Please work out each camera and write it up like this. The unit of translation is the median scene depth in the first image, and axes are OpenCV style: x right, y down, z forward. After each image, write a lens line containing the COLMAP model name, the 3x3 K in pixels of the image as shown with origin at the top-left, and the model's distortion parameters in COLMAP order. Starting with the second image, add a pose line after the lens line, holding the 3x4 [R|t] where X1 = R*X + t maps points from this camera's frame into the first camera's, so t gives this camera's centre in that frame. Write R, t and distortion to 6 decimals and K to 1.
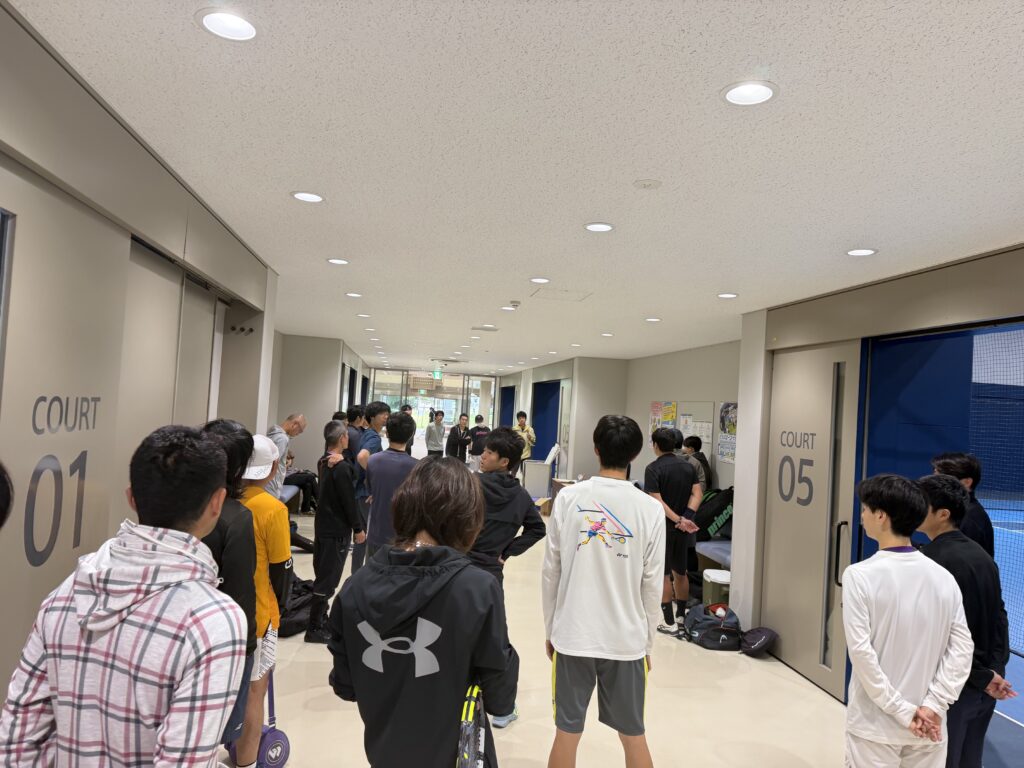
lens RADIAL K [[728.0, 0, 512.0], [0, 728.0, 384.0], [0, 0, 1]] dist [0.004178, 0.000531]
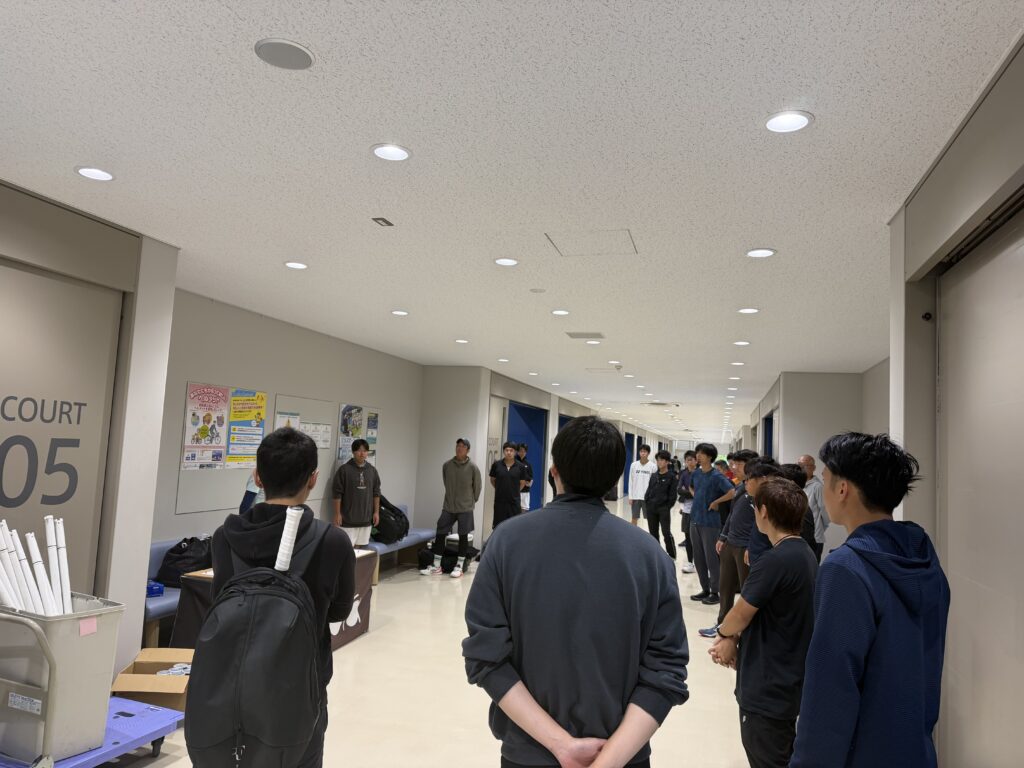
lens RADIAL K [[728.0, 0, 512.0], [0, 728.0, 384.0], [0, 0, 1]] dist [0.004178, 0.000531]
pose [[-0.827393, -0.126050, 0.547295, -0.398438], [-0.187429, 0.980593, -0.057507, 0.012352], [-0.529425, -0.150160, -0.834962, 1.622334]]
